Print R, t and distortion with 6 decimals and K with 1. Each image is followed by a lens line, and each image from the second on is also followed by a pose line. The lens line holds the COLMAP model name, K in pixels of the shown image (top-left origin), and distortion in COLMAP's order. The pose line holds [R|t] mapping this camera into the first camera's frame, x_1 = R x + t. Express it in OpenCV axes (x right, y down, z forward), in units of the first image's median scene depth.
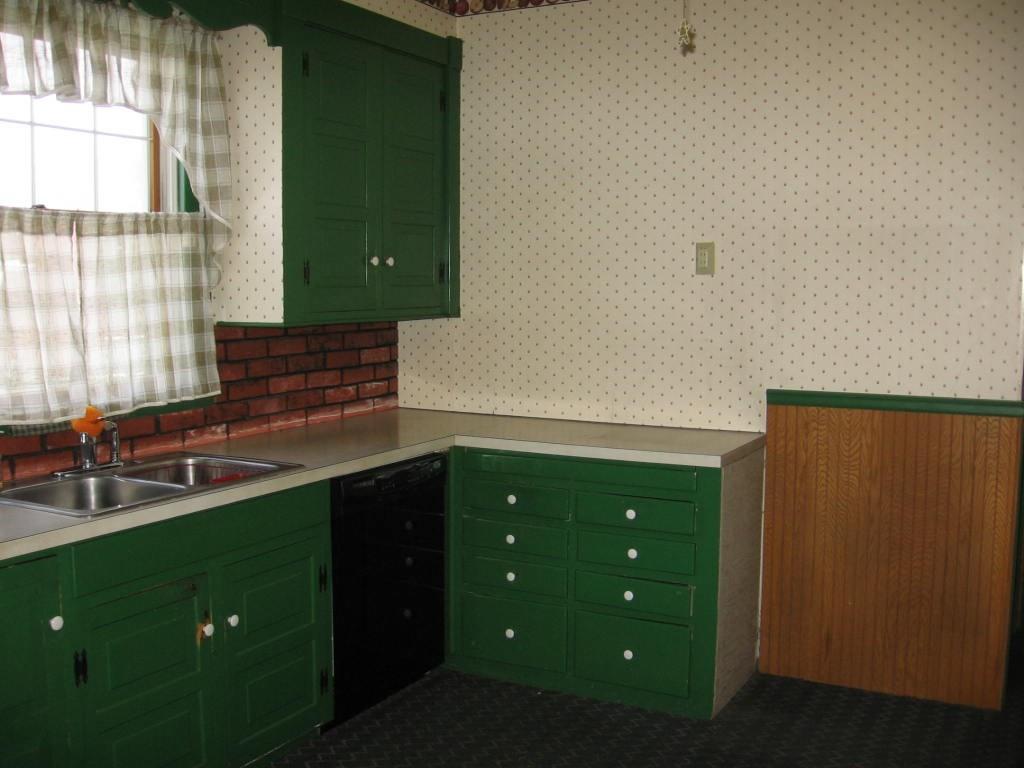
lens RADIAL K [[1058.4, 0, 510.6], [0, 1058.4, 392.1], [0, 0, 1]] dist [-0.108343, 0.001592]
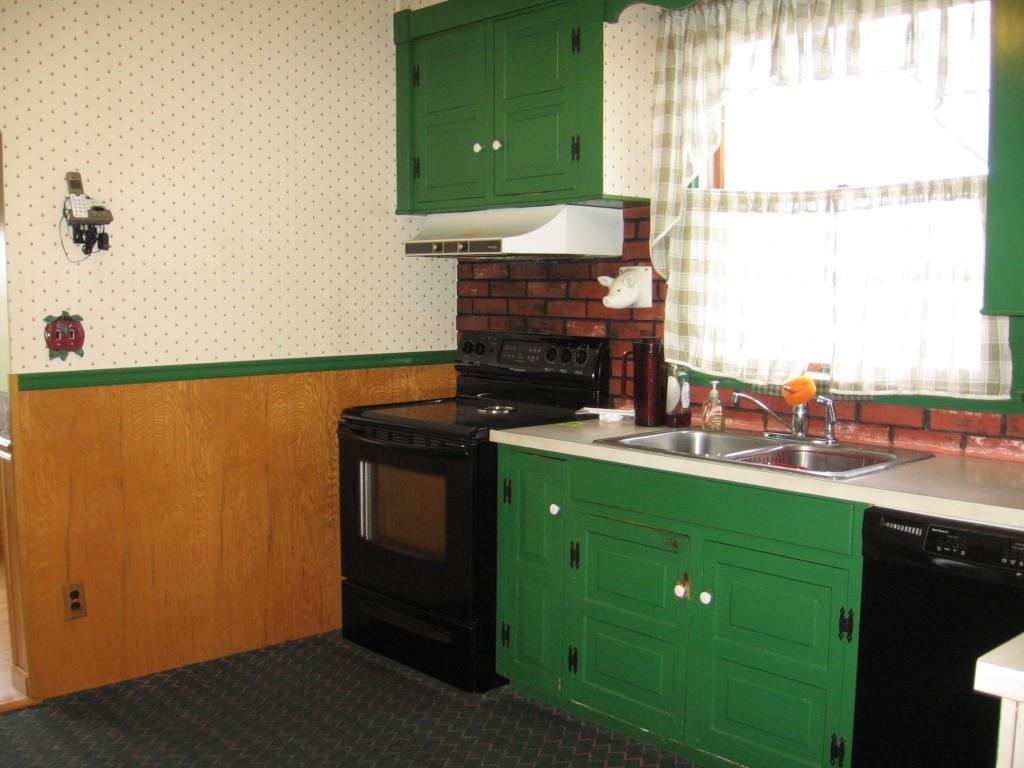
lens RADIAL K [[1058.4, 0, 510.6], [0, 1058.4, 392.1], [0, 0, 1]] dist [-0.108343, 0.001592]
pose [[-0.293720, 0.098766, -0.950775, 0.612265], [-0.104141, 0.985421, 0.134537, -0.074181], [0.950202, 0.138531, -0.279152, 0.922872]]
